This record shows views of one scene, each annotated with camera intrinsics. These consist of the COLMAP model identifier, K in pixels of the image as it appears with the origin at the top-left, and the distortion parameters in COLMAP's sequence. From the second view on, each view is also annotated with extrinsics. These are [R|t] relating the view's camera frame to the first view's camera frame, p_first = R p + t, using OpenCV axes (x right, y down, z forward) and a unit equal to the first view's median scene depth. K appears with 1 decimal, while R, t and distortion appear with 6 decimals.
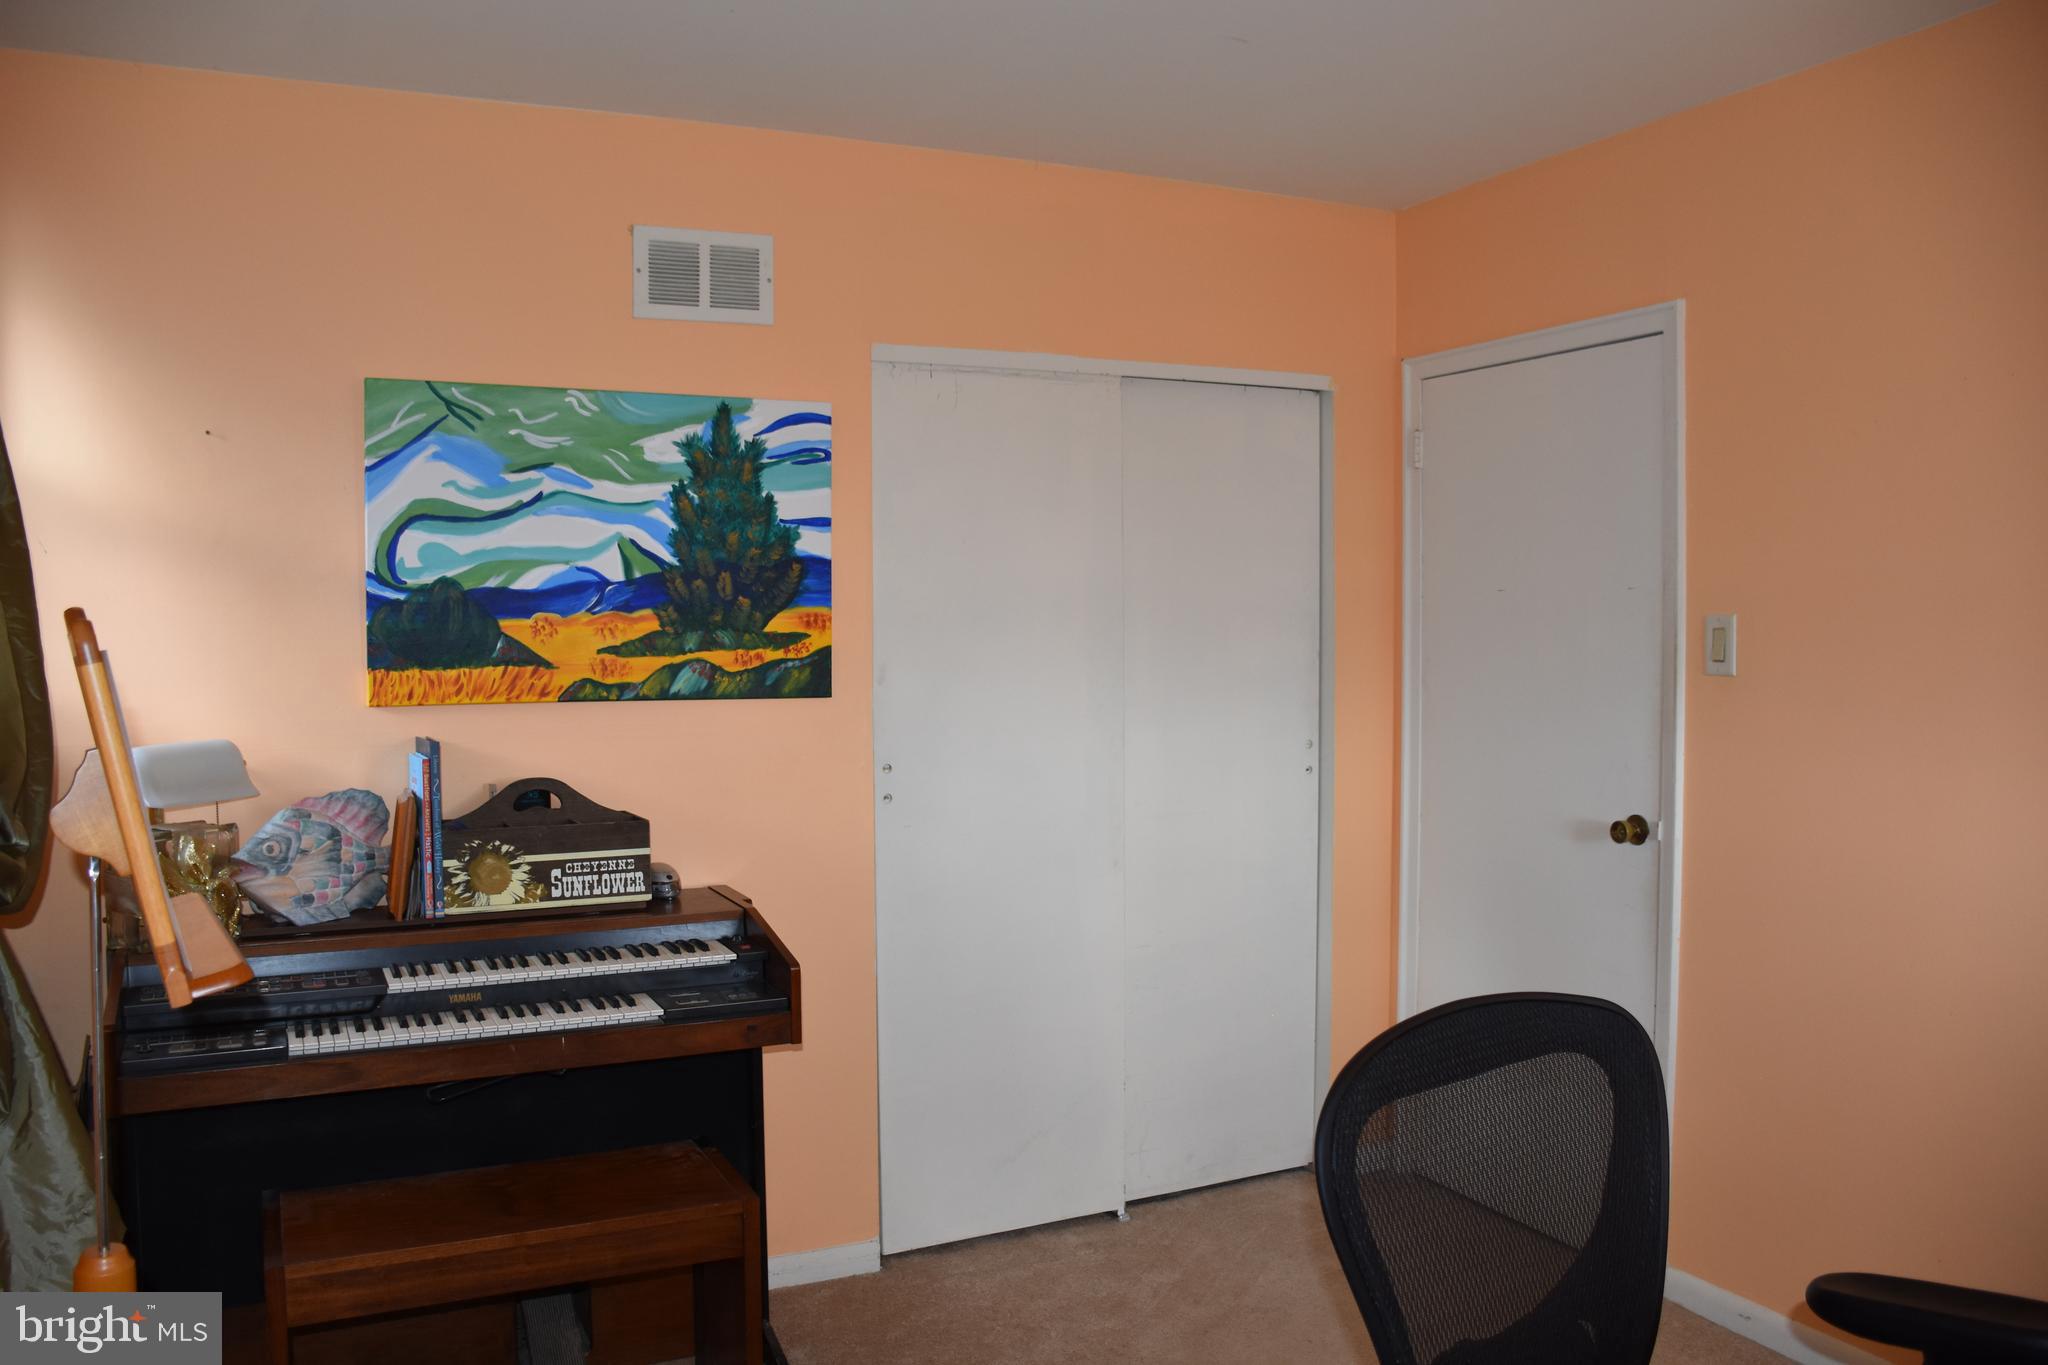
lens RADIAL K [[1564.0, 0, 1024.0], [0, 1564.0, 682.5], [0, 0, 1]] dist [-0.154446, 0.099460]
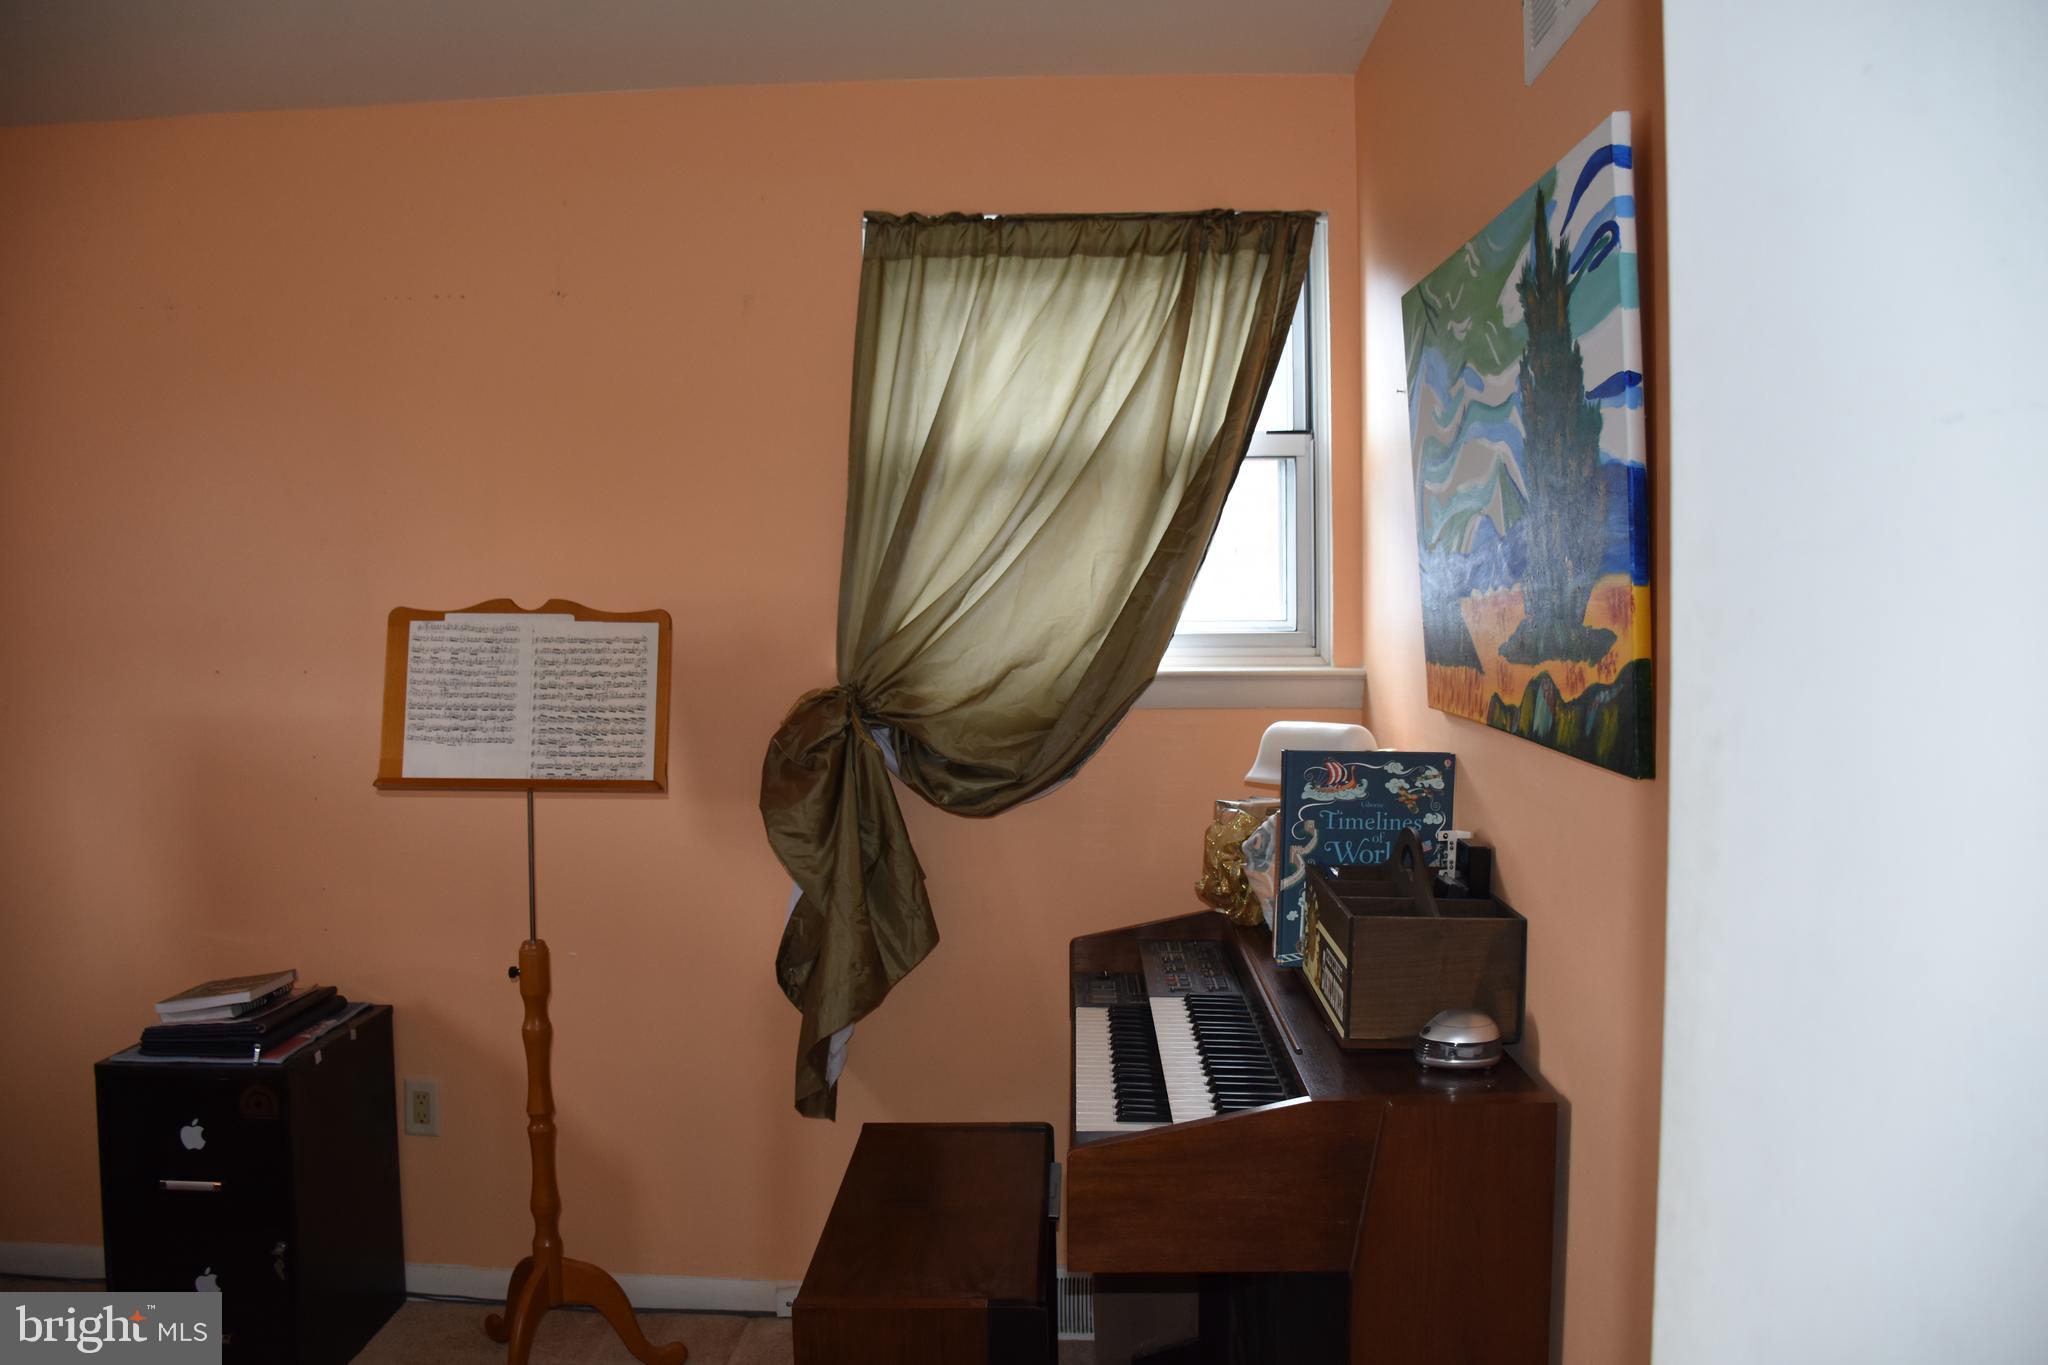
lens RADIAL K [[1564.0, 0, 1024.0], [0, 1564.0, 682.5], [0, 0, 1]] dist [-0.154446, 0.099460]
pose [[-0.455811, 0.049159, -0.888718, 0.356314], [-0.038081, 0.996482, 0.074652, -0.045952], [0.889261, 0.067871, -0.452336, 1.100016]]
